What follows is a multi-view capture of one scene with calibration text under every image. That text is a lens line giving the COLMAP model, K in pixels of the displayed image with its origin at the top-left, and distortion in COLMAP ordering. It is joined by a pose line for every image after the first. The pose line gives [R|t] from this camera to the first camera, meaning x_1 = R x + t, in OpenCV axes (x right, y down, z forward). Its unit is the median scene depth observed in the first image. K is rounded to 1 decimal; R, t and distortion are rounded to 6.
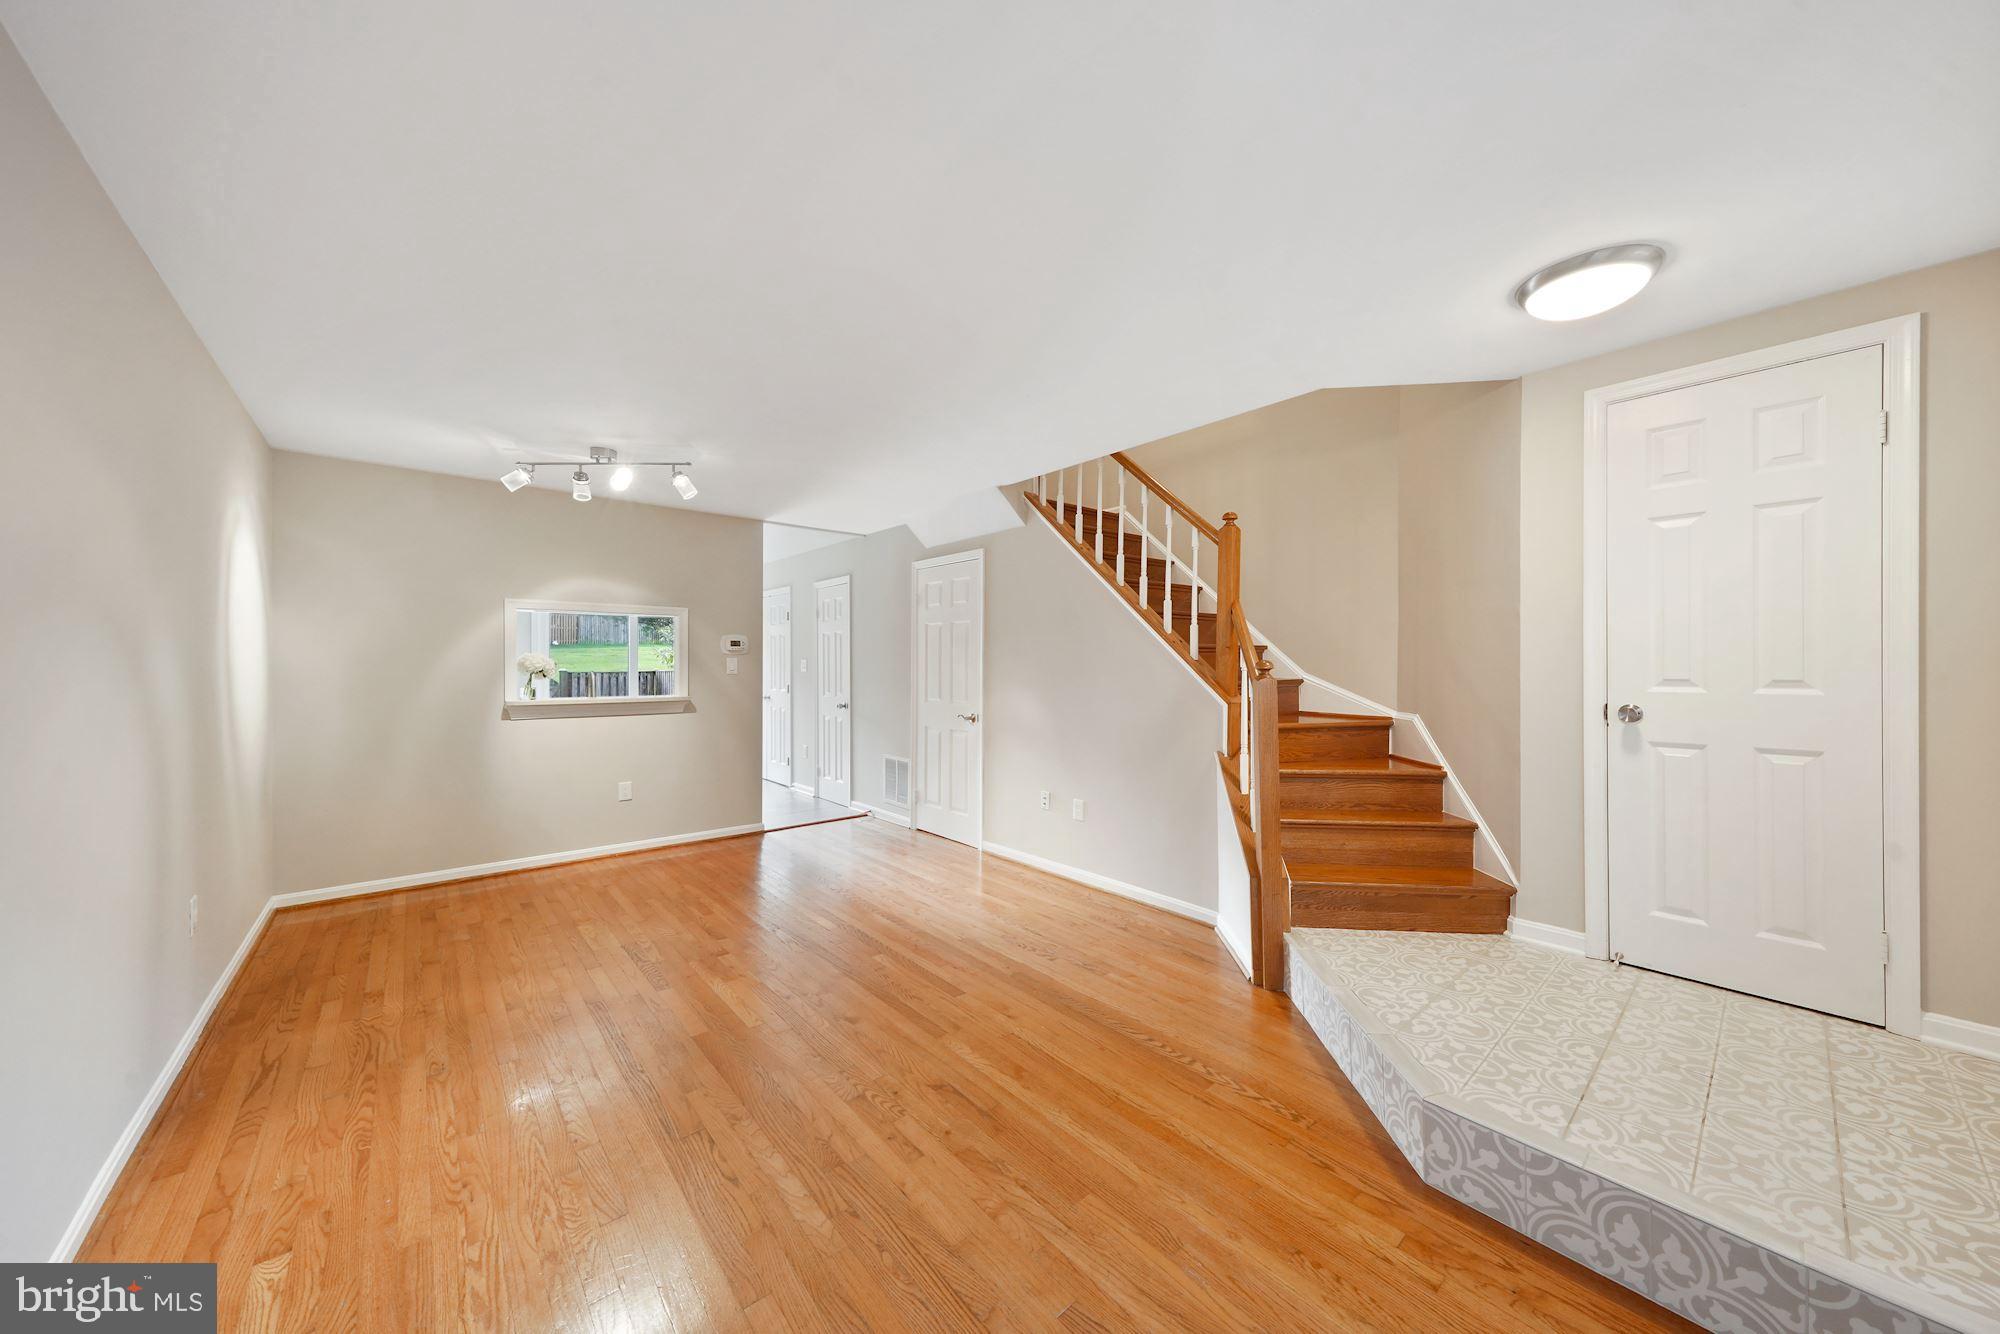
lens RADIAL K [[693.1, 0, 985.3], [0, 693.1, 657.0], [0, 0, 1]] dist [0.011180, -0.000576]
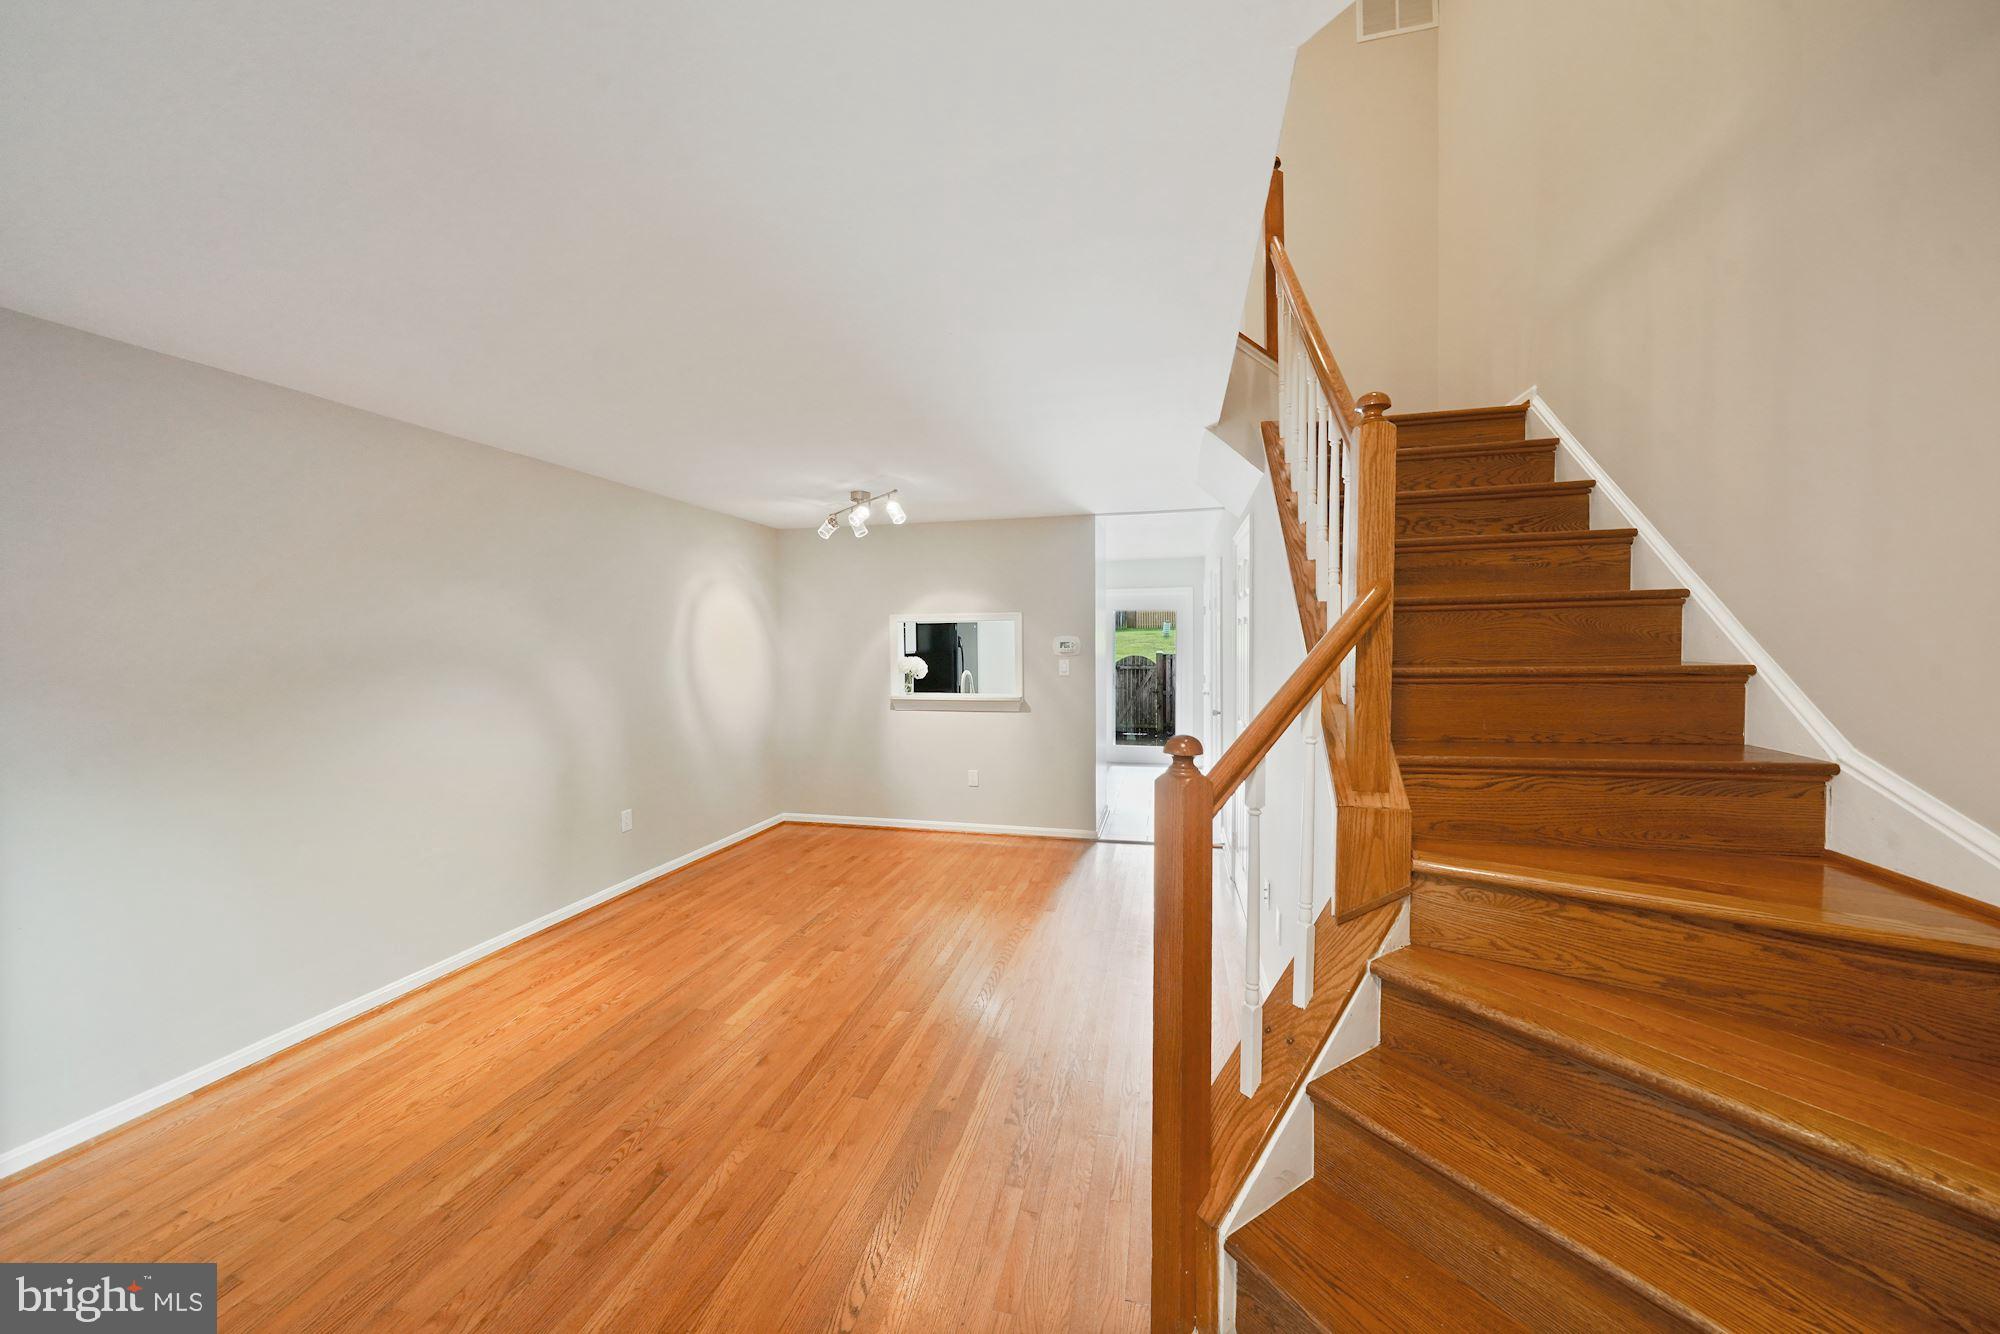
lens RADIAL K [[693.1, 0, 982.7], [0, 693.1, 653.7], [0, 0, 1]] dist [0.011180, -0.000576]
pose [[0.577193, 0.005077, -0.816592, 0.522017], [0.023860, 0.999449, 0.023079, -0.044860], [0.816259, -0.032805, 0.576754, 0.467934]]
